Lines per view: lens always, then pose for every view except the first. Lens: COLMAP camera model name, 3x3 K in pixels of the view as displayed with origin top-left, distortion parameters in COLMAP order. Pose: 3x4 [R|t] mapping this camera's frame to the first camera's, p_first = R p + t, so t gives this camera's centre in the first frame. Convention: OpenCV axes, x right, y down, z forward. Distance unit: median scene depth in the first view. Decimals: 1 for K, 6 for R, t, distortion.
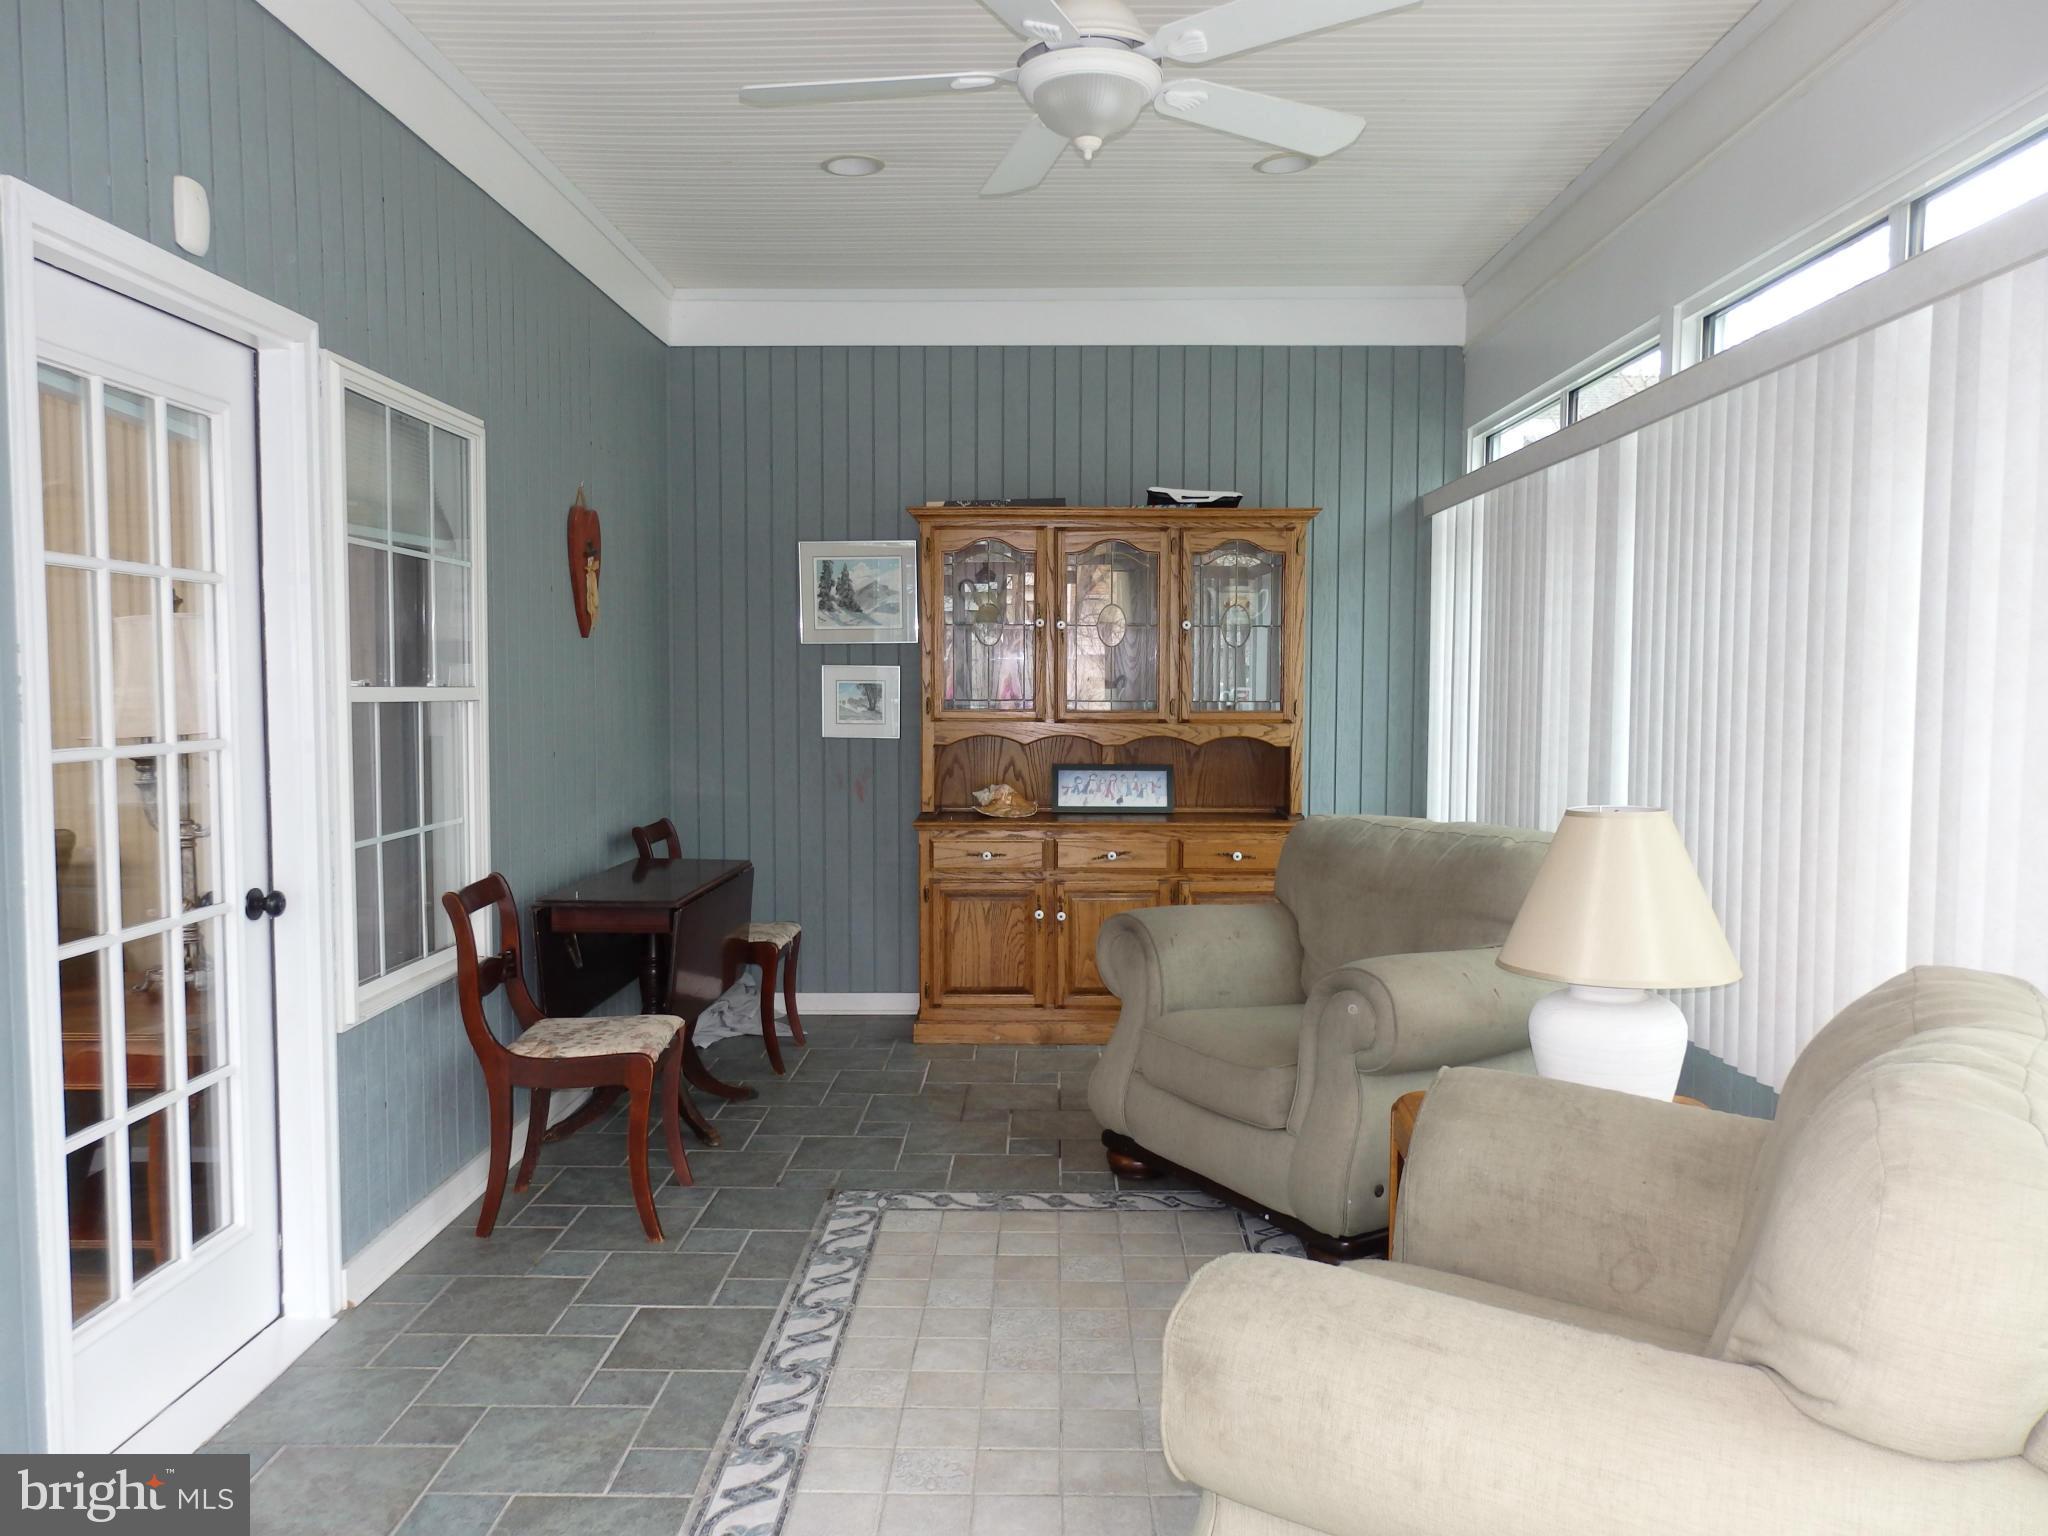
lens RADIAL K [[1525.8, 0, 1028.8], [0, 1525.8, 769.5], [0, 0, 1]] dist [0.004631, 0.001759]
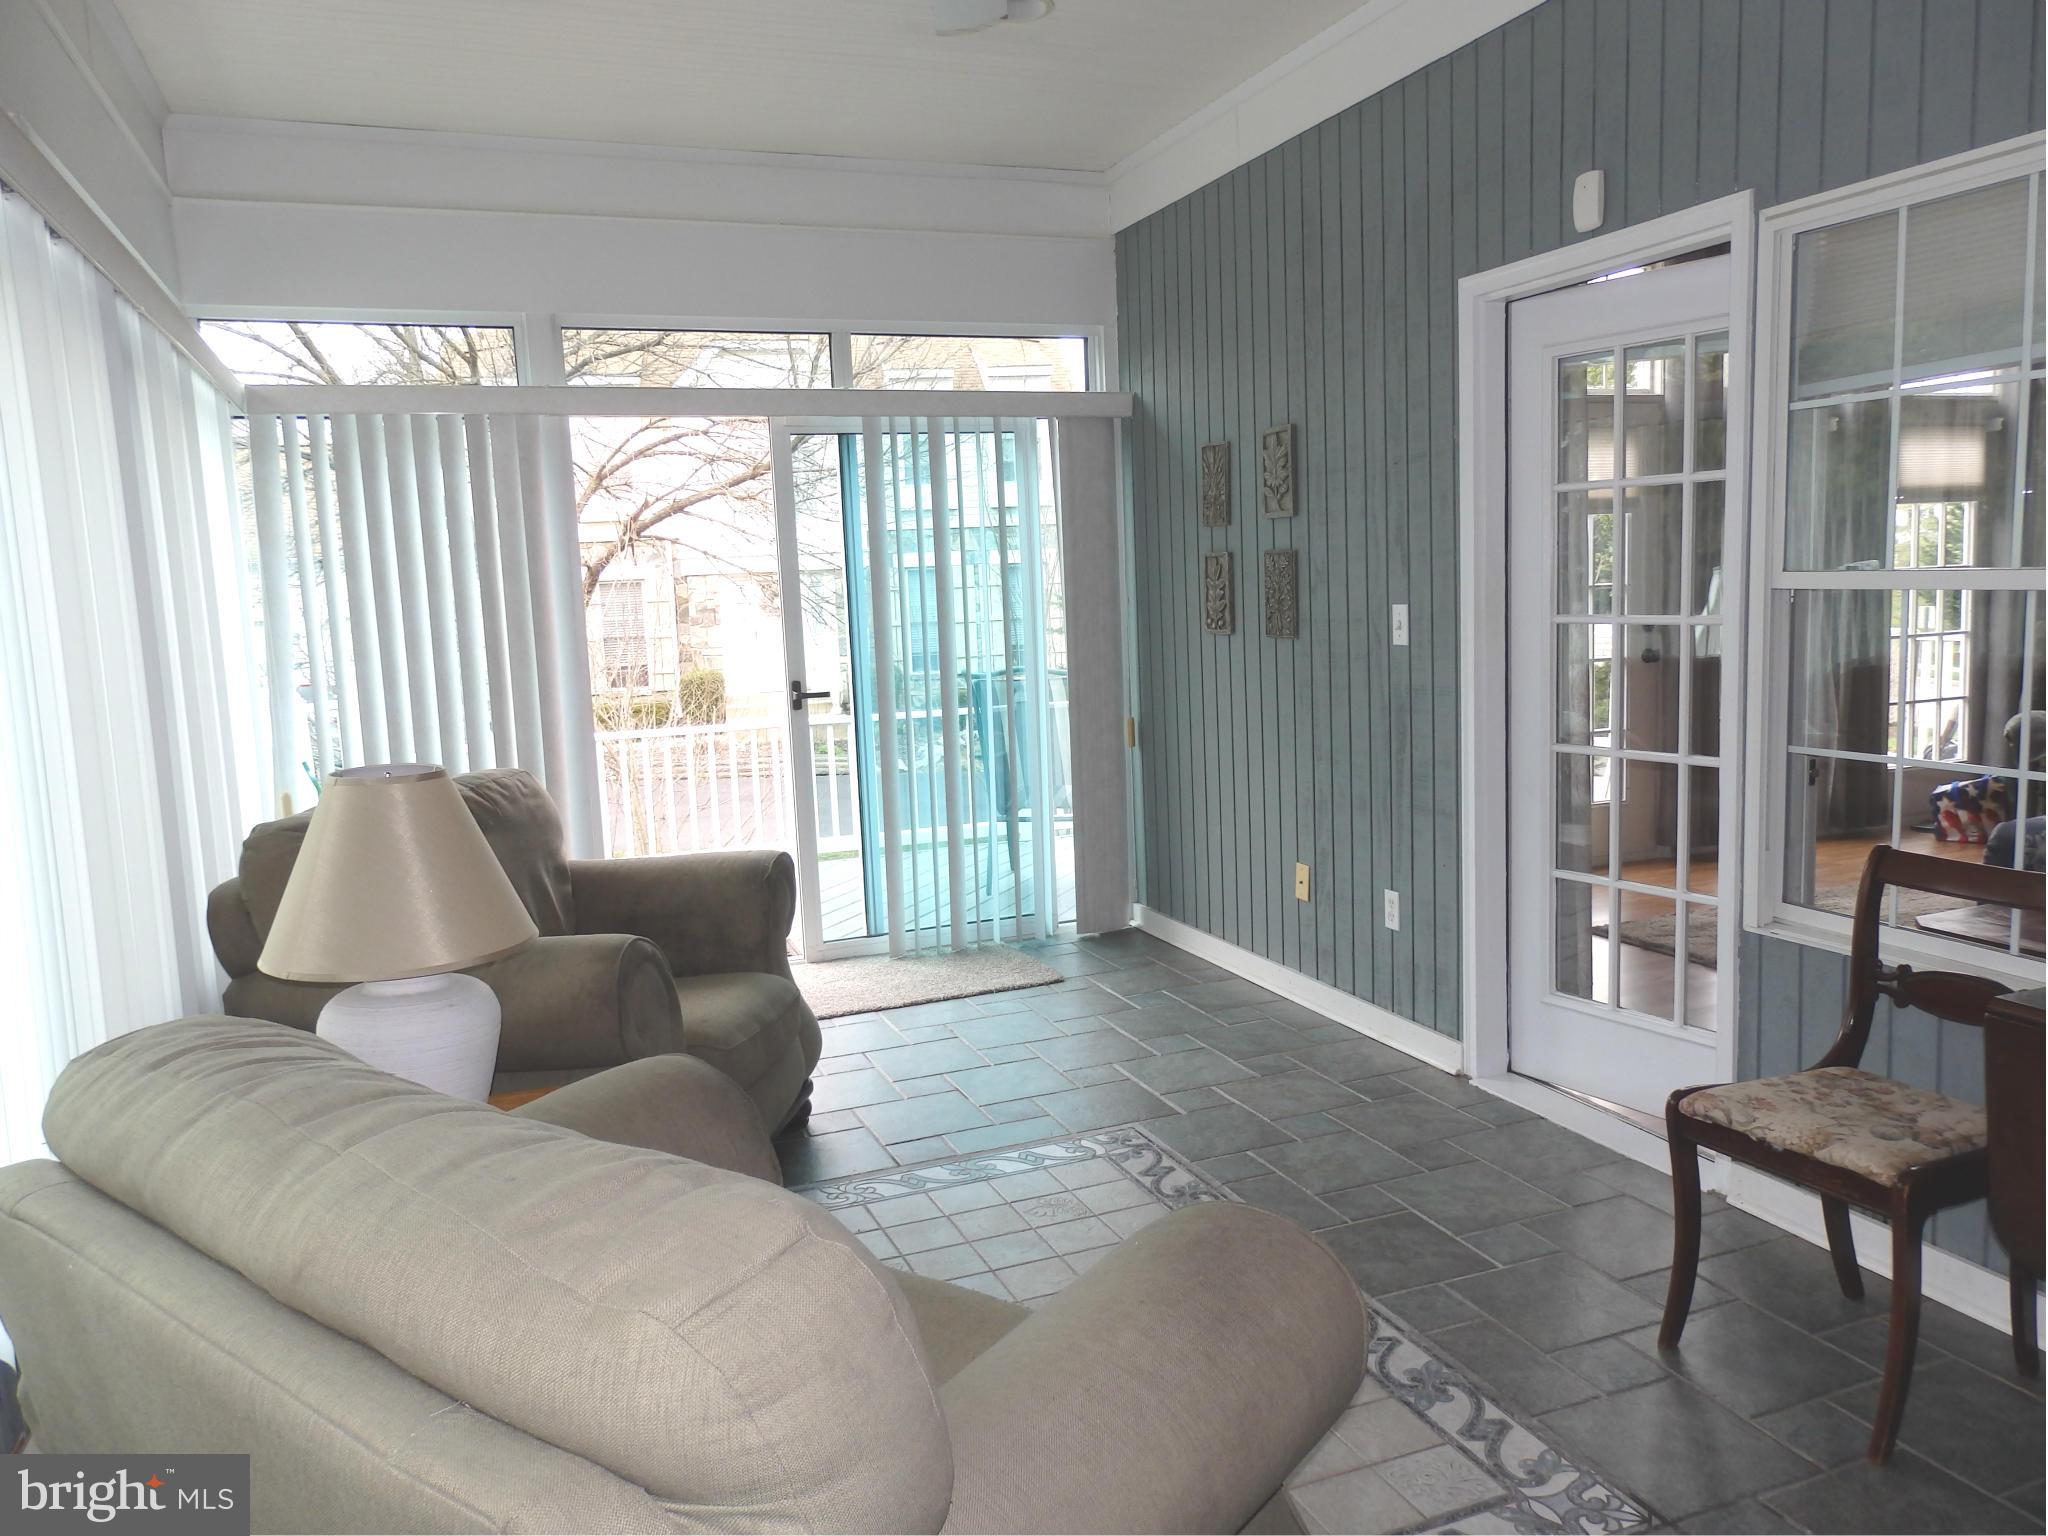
lens RADIAL K [[1525.8, 0, 1026.4], [0, 1525.8, 768.1], [0, 0, 1]] dist [0.004631, 0.001759]
pose [[-0.923007, 0.095418, -0.372765, 0.304712], [0.026386, 0.982181, 0.186078, -0.115173], [0.383877, 0.161915, -0.909077, 1.579017]]
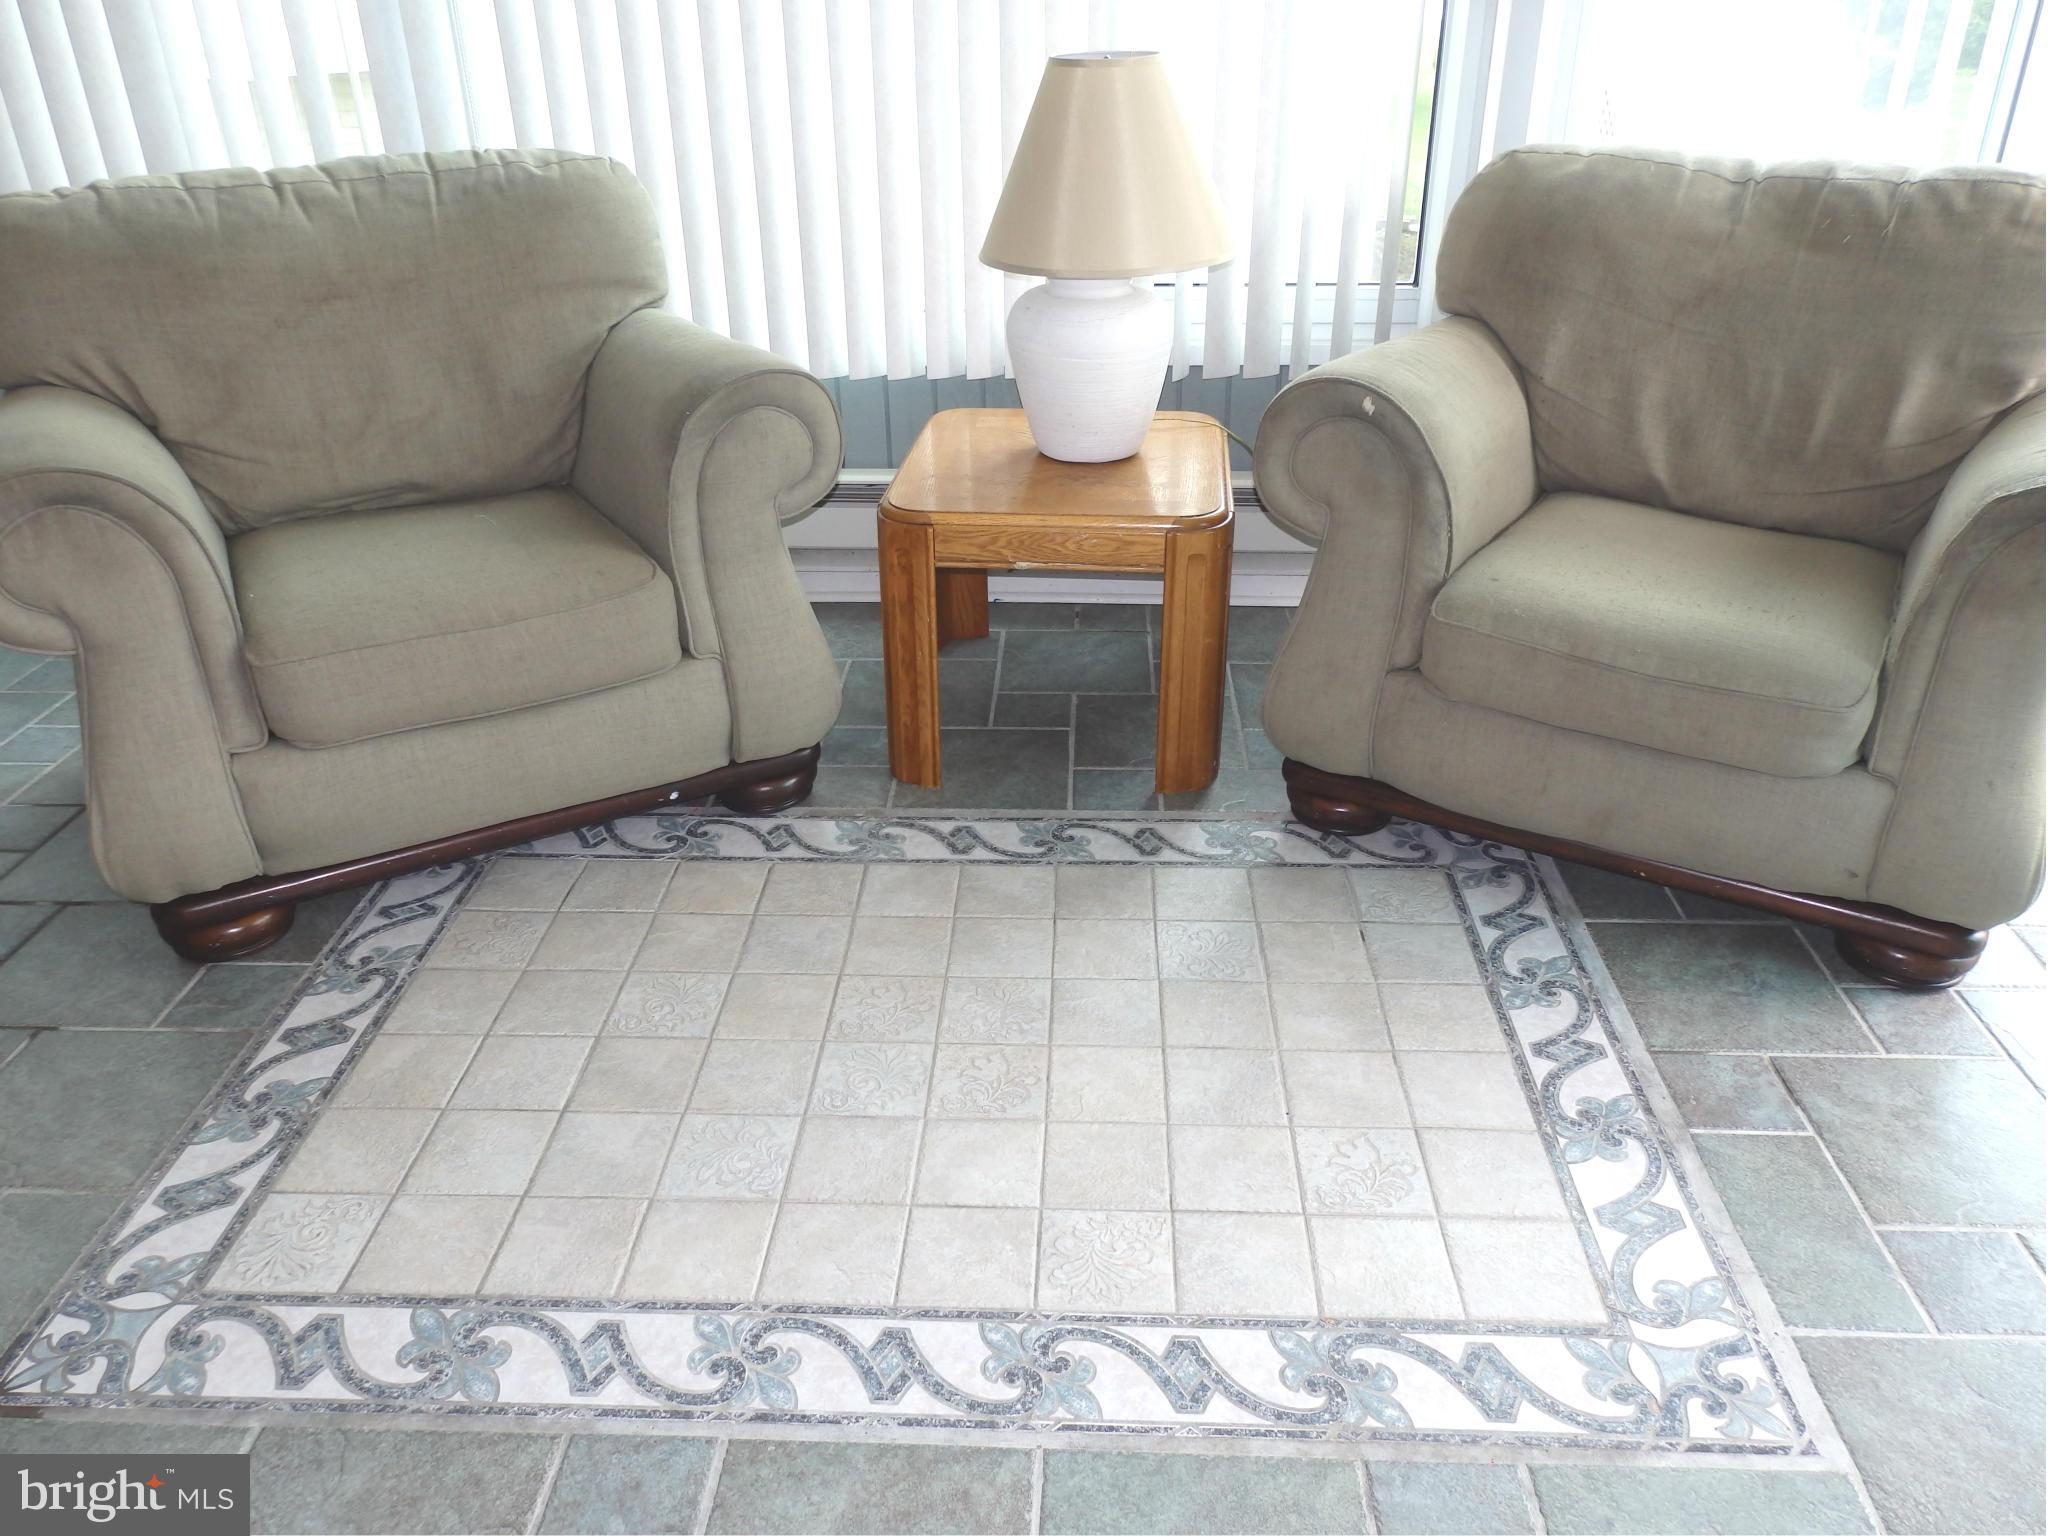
lens RADIAL K [[1525.8, 0, 1027.5], [0, 1525.8, 771.9], [0, 0, 1]] dist [0.004631, 0.001759]
pose [[0.028656, -0.475050, 0.879492, -0.434143], [0.076245, 0.878329, 0.471937, -0.021550], [-0.996677, 0.053533, 0.061389, 0.819801]]
